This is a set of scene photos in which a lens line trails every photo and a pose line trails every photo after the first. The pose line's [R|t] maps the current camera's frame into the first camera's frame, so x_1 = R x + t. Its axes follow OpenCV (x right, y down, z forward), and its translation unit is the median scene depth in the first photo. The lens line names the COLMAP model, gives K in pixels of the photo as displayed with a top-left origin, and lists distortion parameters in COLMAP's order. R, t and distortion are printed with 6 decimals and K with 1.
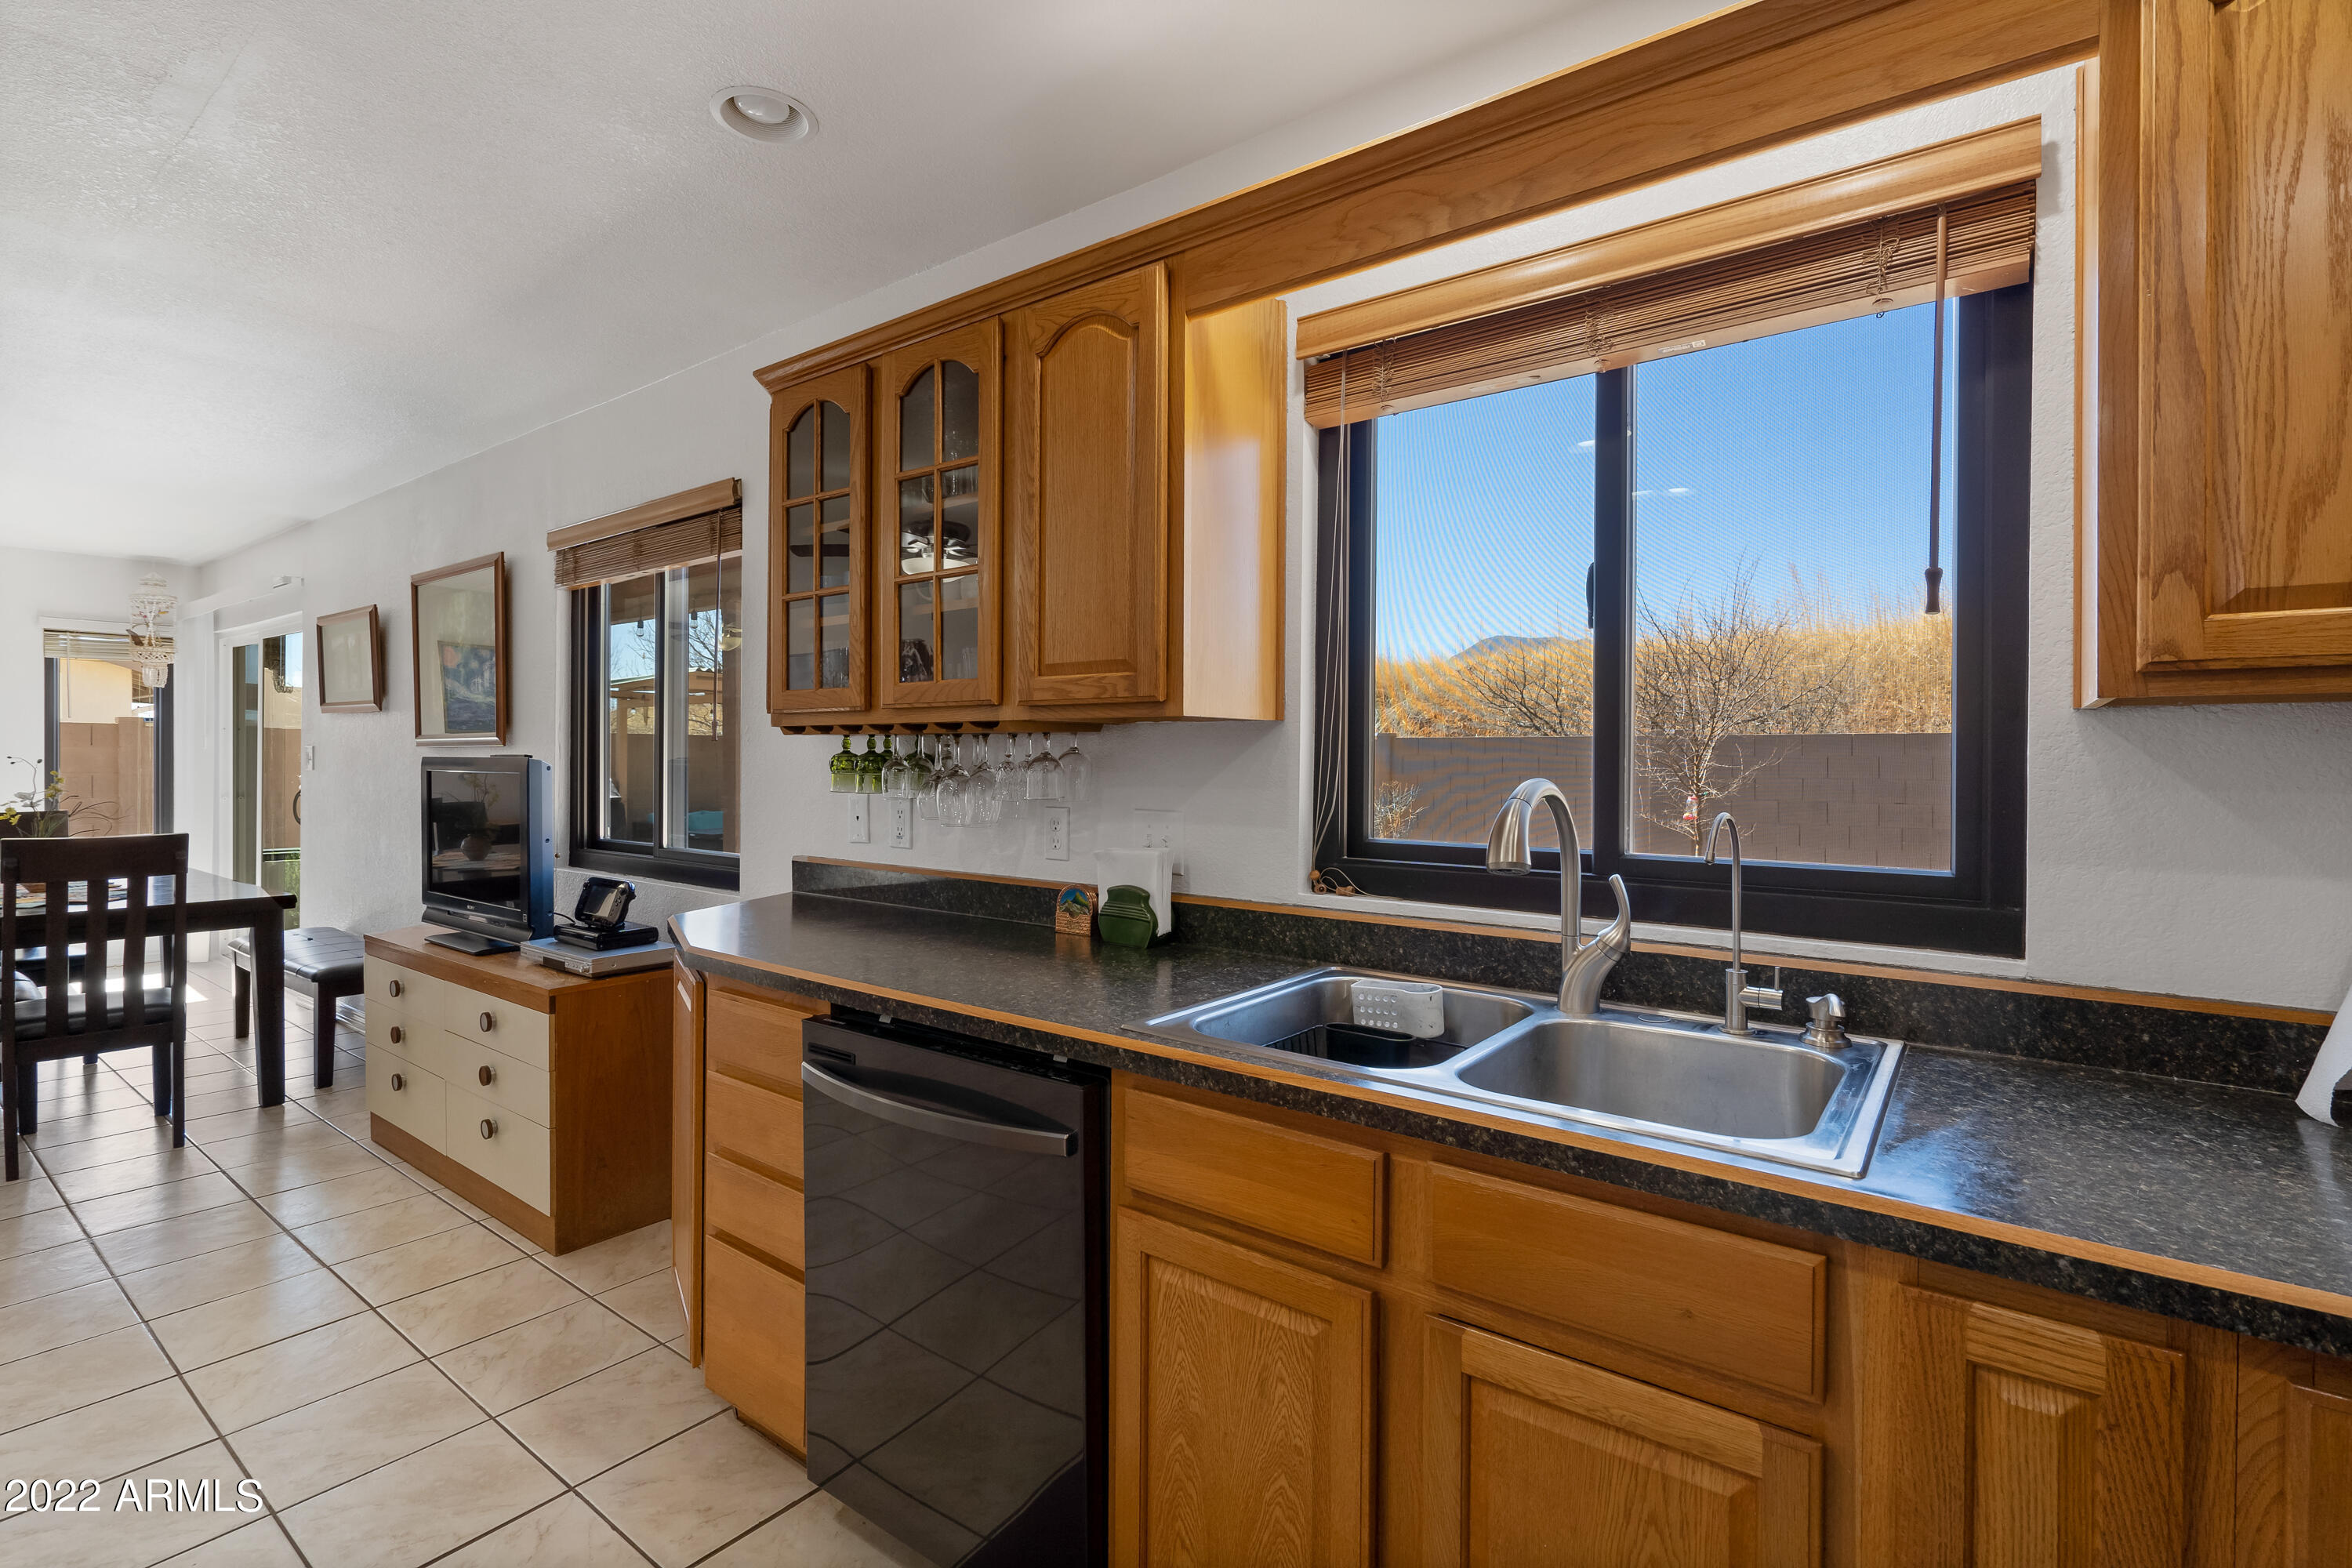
lens RADIAL K [[1094.5, 0, 1178.2], [0, 1094.5, 768.5], [0, 0, 1]] dist [-0.008910, 0.002772]
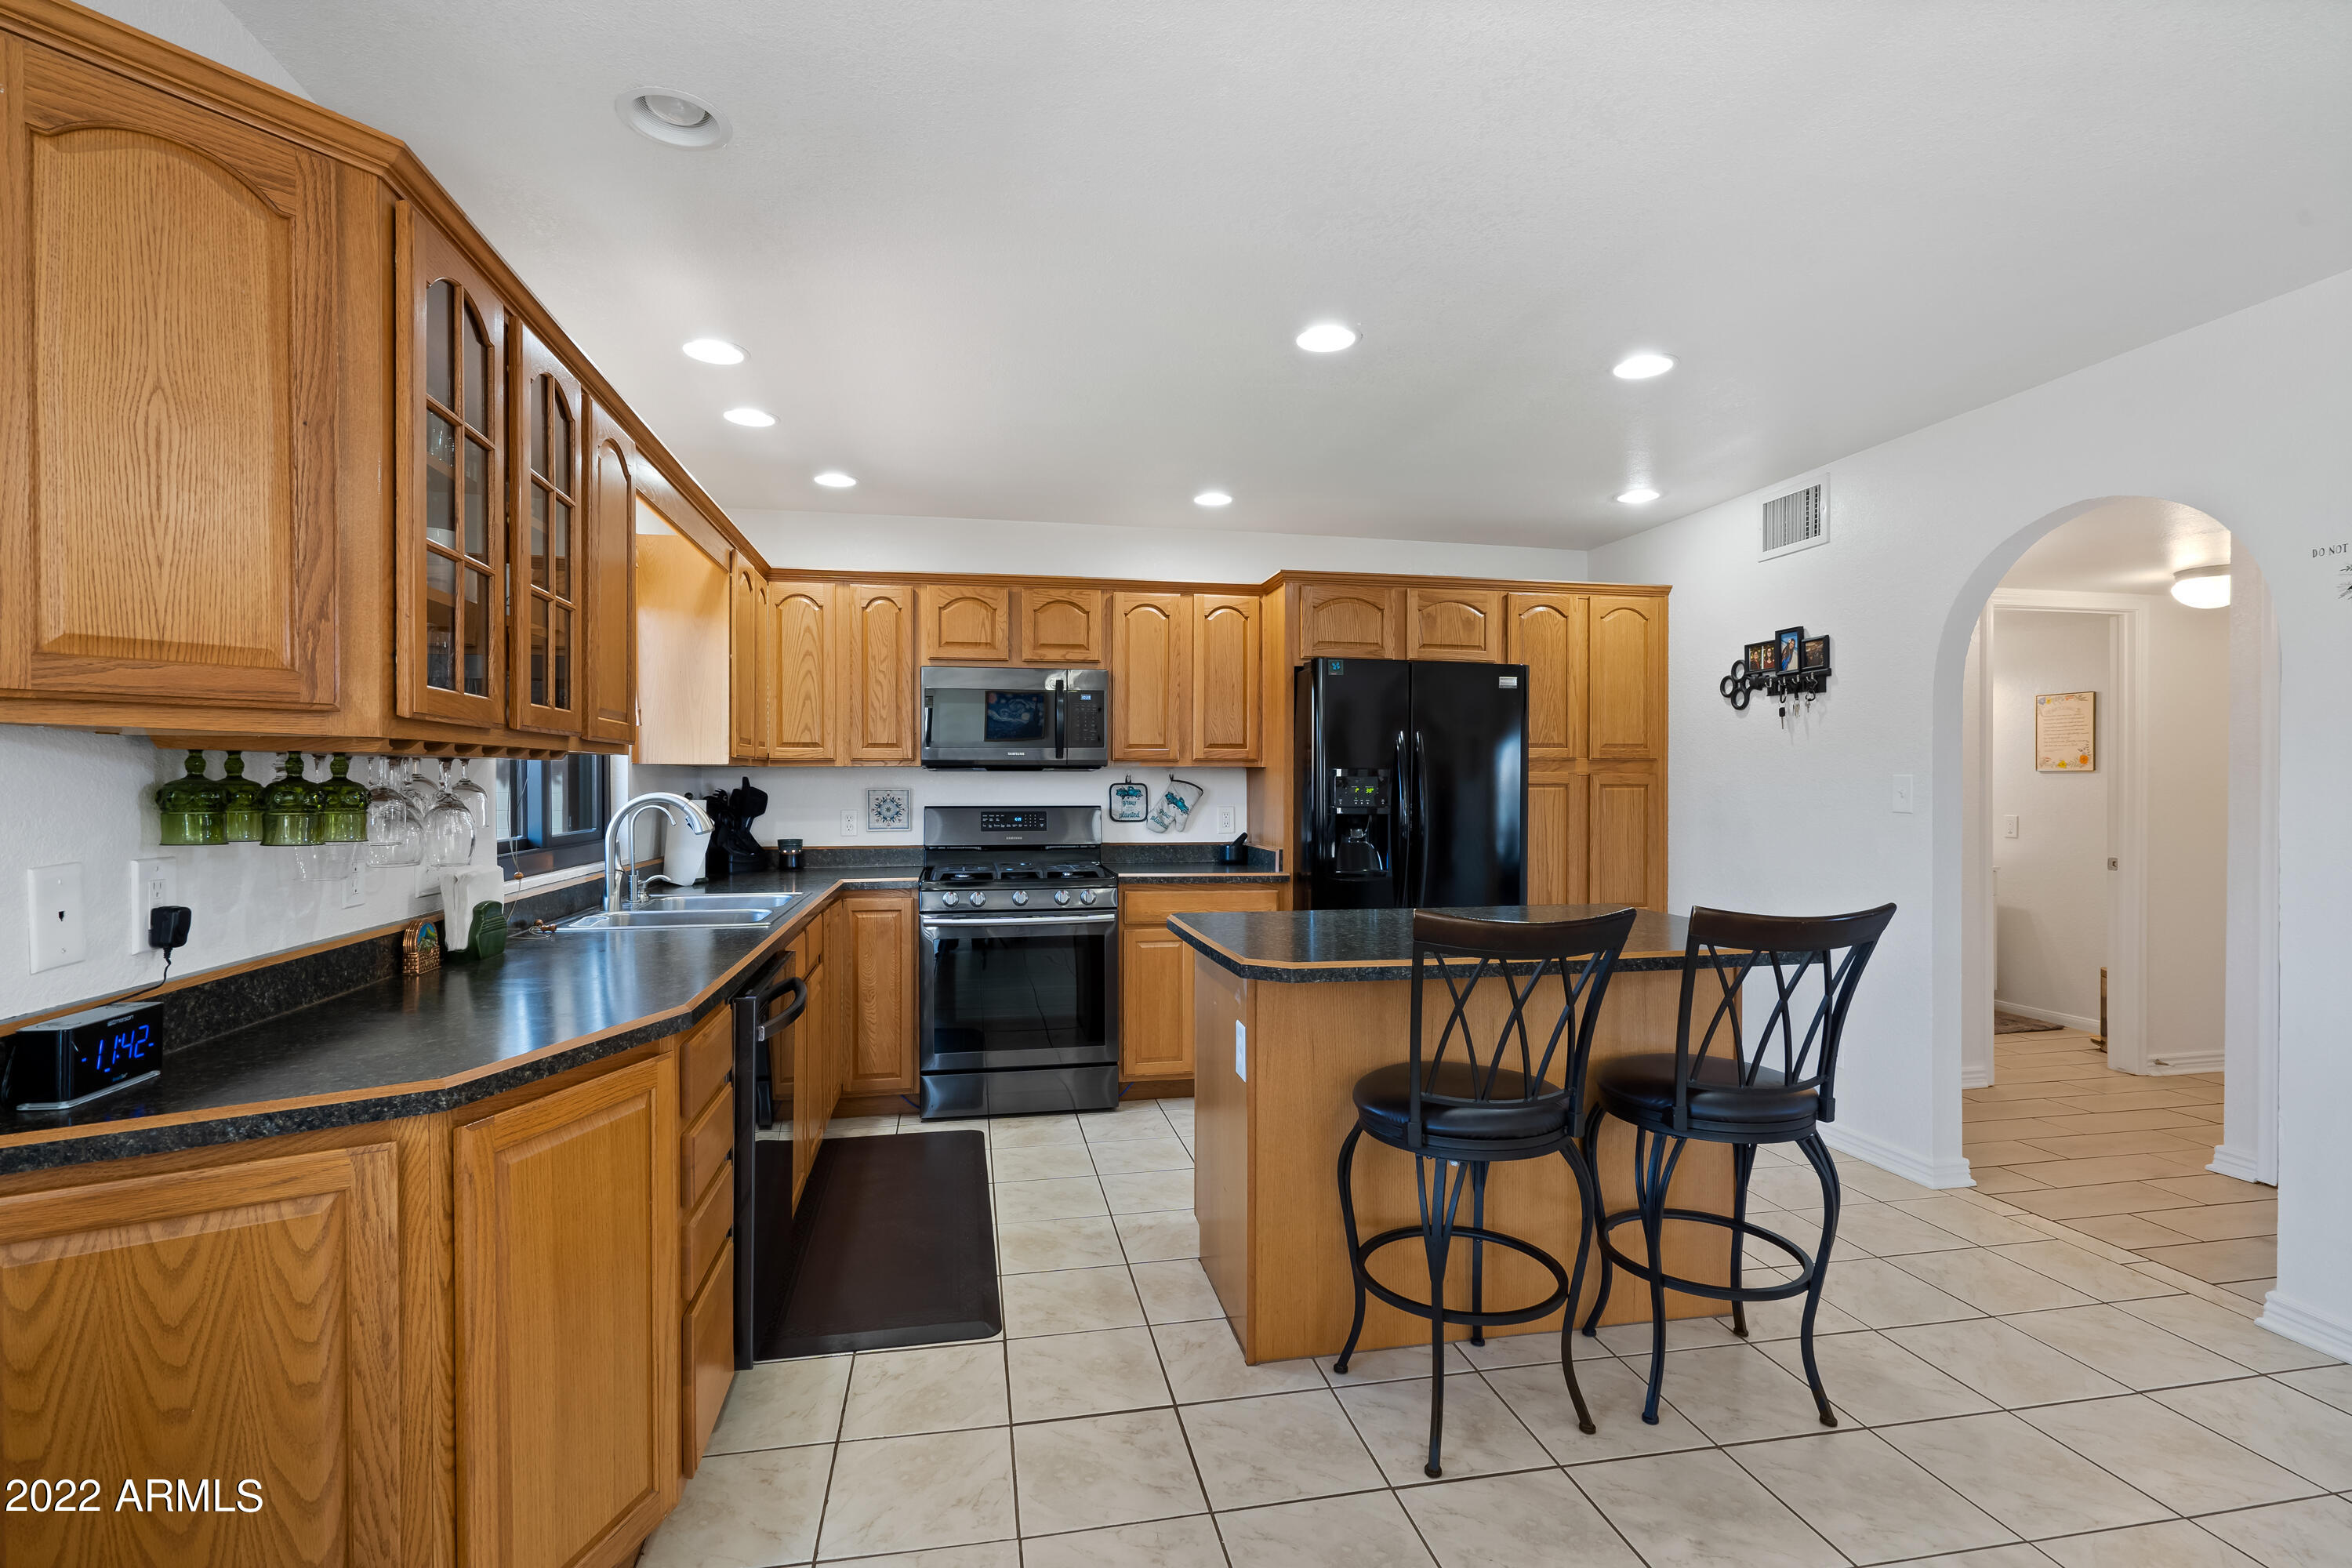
lens RADIAL K [[1094.5, 0, 1167.9], [0, 1094.5, 789.8], [0, 0, 1]] dist [-0.008910, 0.002772]
pose [[-0.752122, -0.009787, 0.658951, -1.355120], [-0.001840, 0.999917, 0.012750, -0.021585], [-0.659021, 0.008377, -0.752078, 1.454705]]
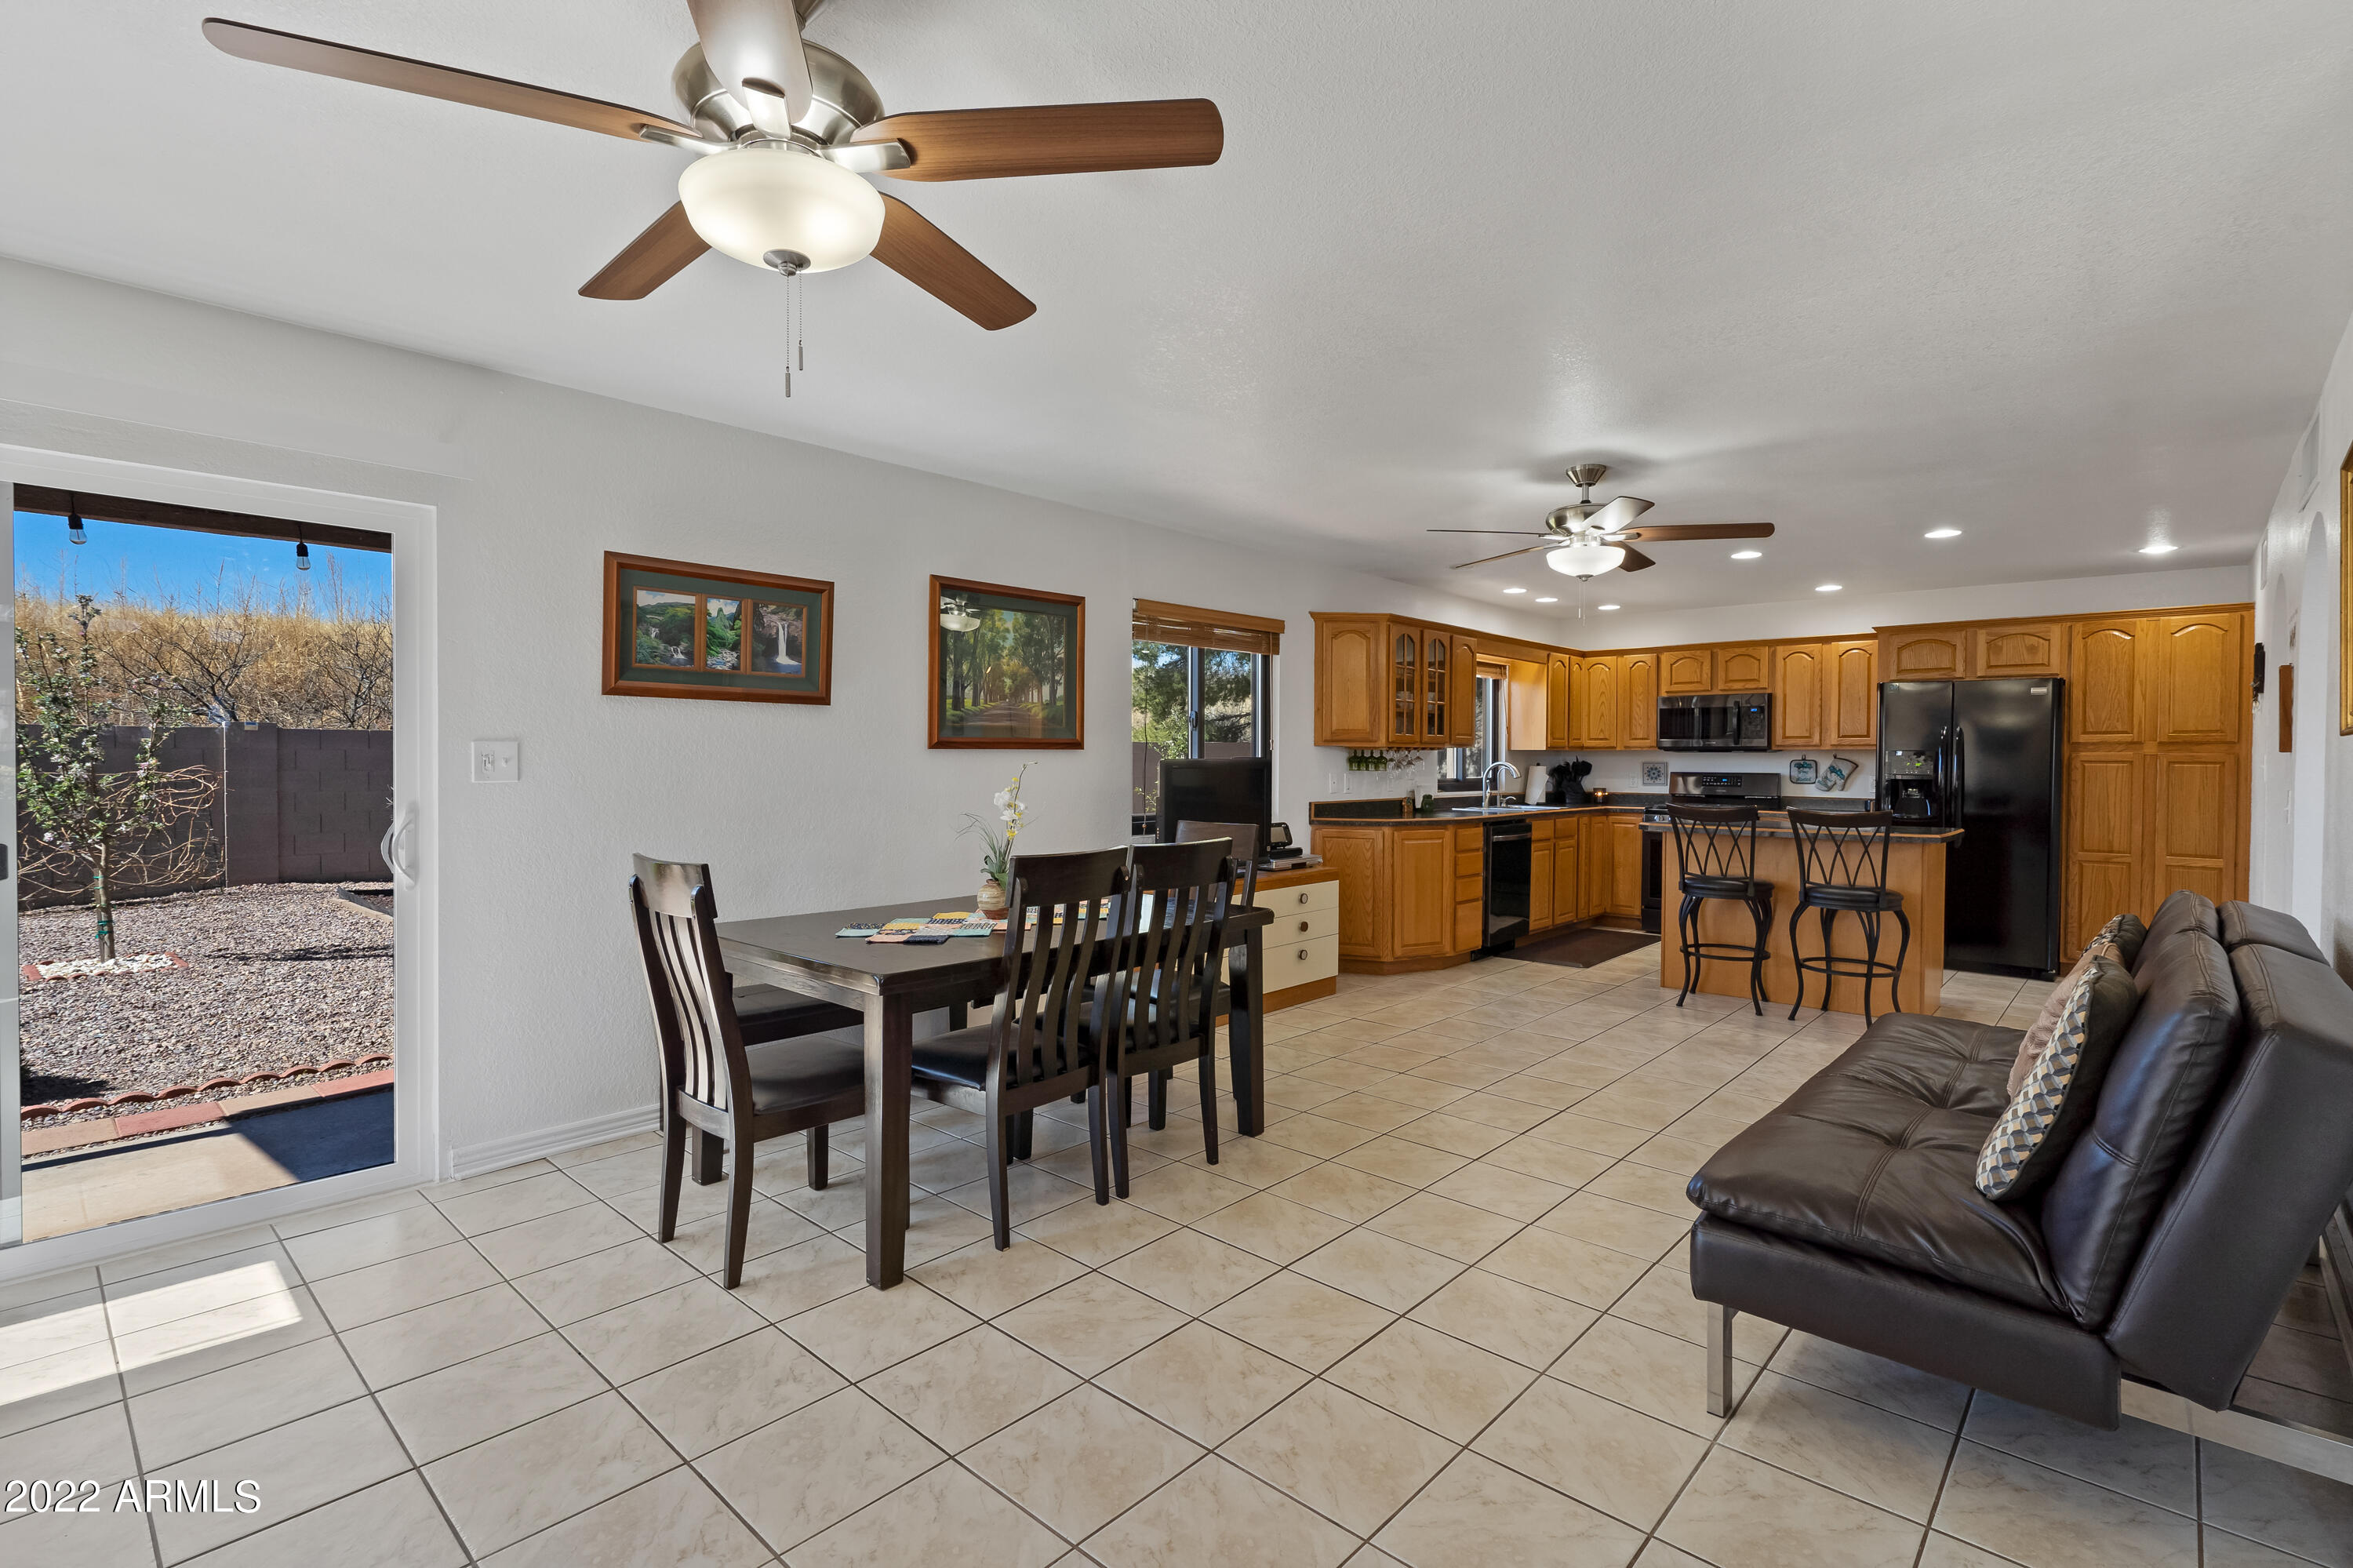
lens RADIAL K [[1095.0, 0, 1180.8], [0, 1095.0, 778.5], [0, 0, 1]] dist [-0.008910, 0.002772]
pose [[0.075127, -0.022101, 0.996929, -3.821802], [-0.000824, 0.999753, 0.022225, -0.023070], [-0.997174, -0.002491, 0.075090, 1.617712]]
